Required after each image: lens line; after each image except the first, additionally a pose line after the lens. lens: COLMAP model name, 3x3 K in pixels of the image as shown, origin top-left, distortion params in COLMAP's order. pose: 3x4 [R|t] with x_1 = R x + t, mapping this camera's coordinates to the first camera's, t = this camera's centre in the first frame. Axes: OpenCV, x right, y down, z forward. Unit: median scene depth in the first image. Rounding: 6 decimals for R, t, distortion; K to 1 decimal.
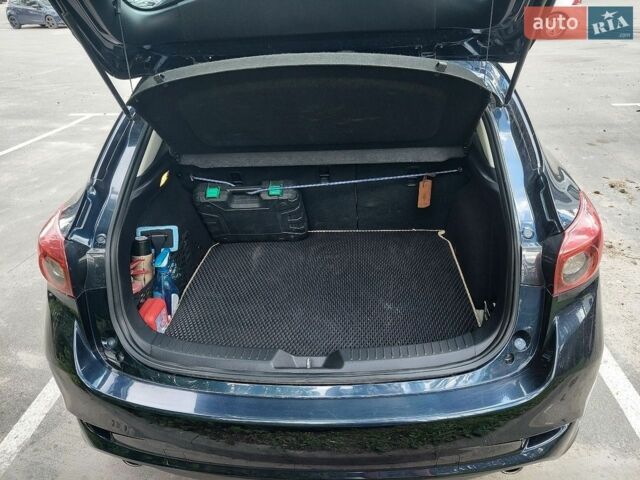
lens RADIAL K [[478.3, 0, 320.0], [0, 478.3, 240.0], [0, 0, 1]] dist [-0.002595, -0.003566]
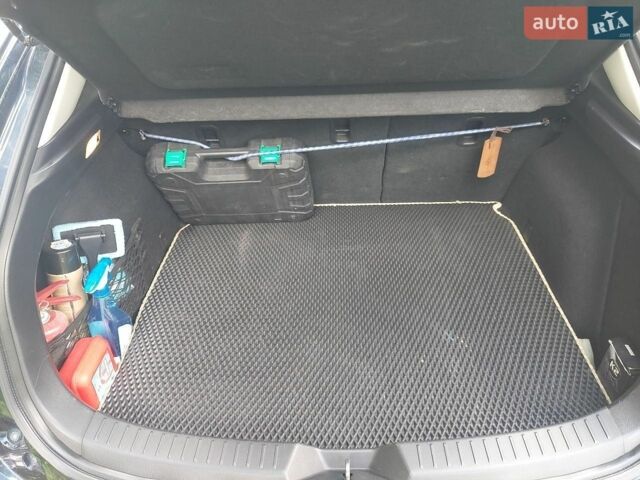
lens RADIAL K [[478.3, 0, 320.0], [0, 478.3, 240.0], [0, 0, 1]] dist [-0.002595, -0.003566]
pose [[0.998608, -0.020730, 0.048497, -0.059992], [0.013637, 0.989734, 0.142267, -0.081974], [-0.050949, -0.141408, 0.988640, 0.326282]]
